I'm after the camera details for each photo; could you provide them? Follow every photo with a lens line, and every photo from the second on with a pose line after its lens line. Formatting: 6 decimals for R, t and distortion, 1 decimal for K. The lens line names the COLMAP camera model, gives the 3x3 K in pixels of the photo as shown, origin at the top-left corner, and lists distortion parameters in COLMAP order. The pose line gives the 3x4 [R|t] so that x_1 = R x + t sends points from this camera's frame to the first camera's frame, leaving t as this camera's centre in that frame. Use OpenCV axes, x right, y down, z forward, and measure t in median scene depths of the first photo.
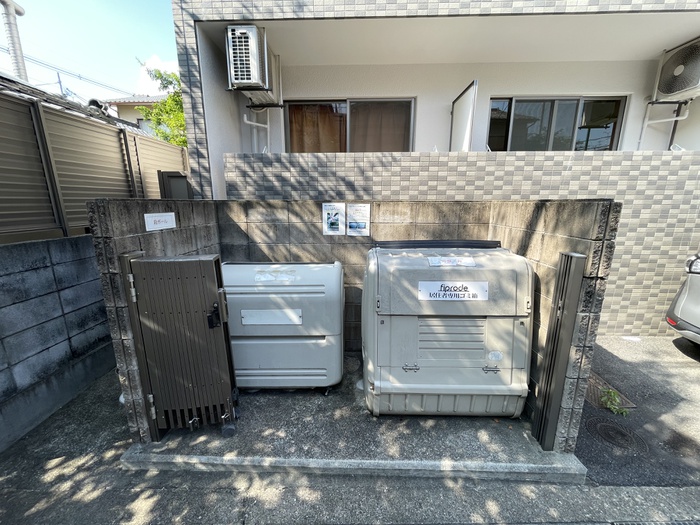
lens RADIAL K [[281.1, 0, 350.0], [0, 281.1, 262.5], [0, 0, 1]] dist [-0.001670, 0.000009]
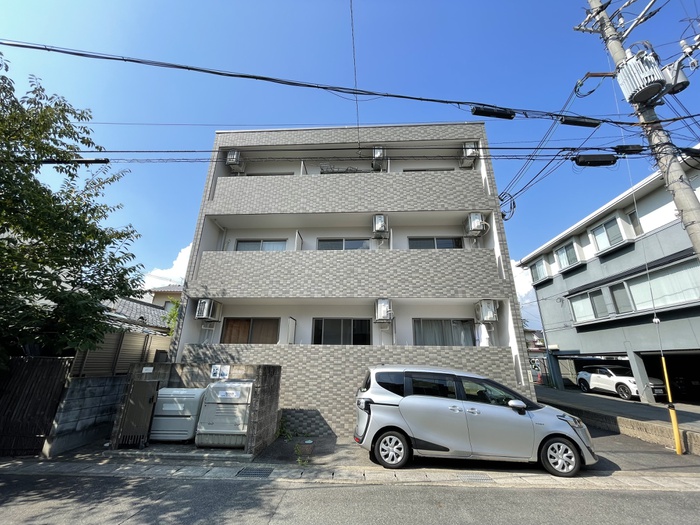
lens RADIAL K [[284.1, 0, 350.0], [0, 284.1, 262.5], [0, 0, 1]] dist [-0.001591, -0.000278]
pose [[0.999403, 0.003152, -0.034411, 1.232222], [-0.020851, 0.849111, -0.527803, 0.333844], [0.027555, 0.528205, 0.848670, -1.646957]]
